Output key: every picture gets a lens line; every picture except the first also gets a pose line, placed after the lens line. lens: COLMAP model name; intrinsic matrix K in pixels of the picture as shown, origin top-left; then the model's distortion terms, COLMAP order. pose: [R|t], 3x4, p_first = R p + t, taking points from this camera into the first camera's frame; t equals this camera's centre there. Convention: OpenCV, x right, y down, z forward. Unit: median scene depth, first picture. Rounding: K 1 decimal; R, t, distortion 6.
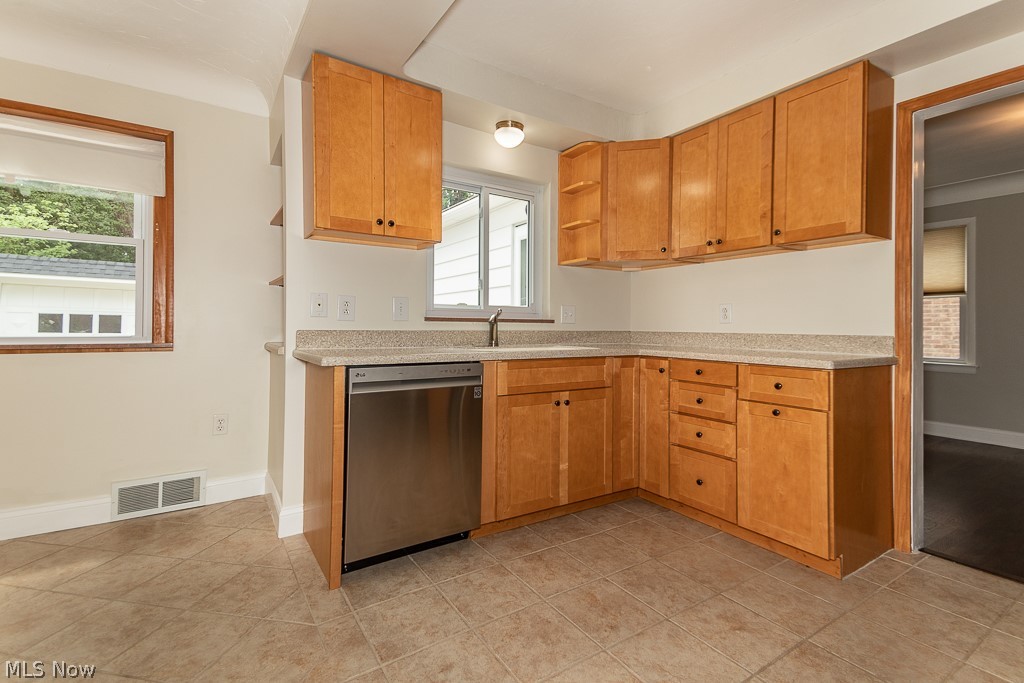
lens RADIAL K [[470.8, 0, 512.1], [0, 470.8, 326.9], [0, 0, 1]] dist [0.083861, -0.033748]
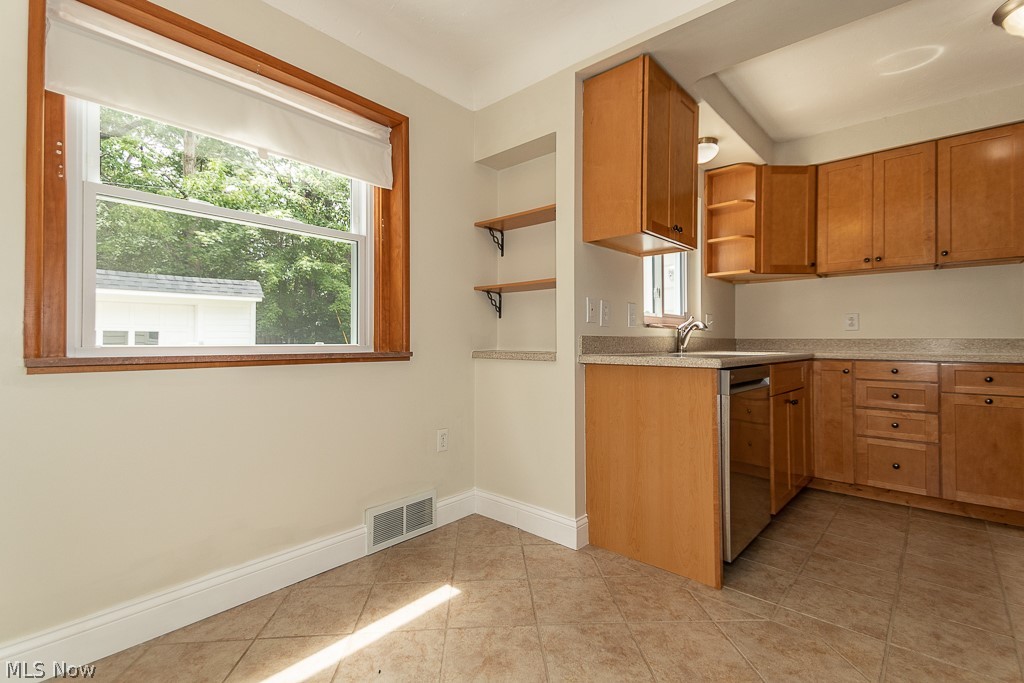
lens RADIAL K [[475.7, 0, 502.3], [0, 475.7, 339.5], [0, 0, 1]] dist [0.083278, -0.034664]
pose [[0.963590, -0.004805, 0.267342, -0.830999], [0.005630, 0.999981, -0.002320, 0.015290], [-0.267326, 0.003741, 0.963599, 0.102198]]
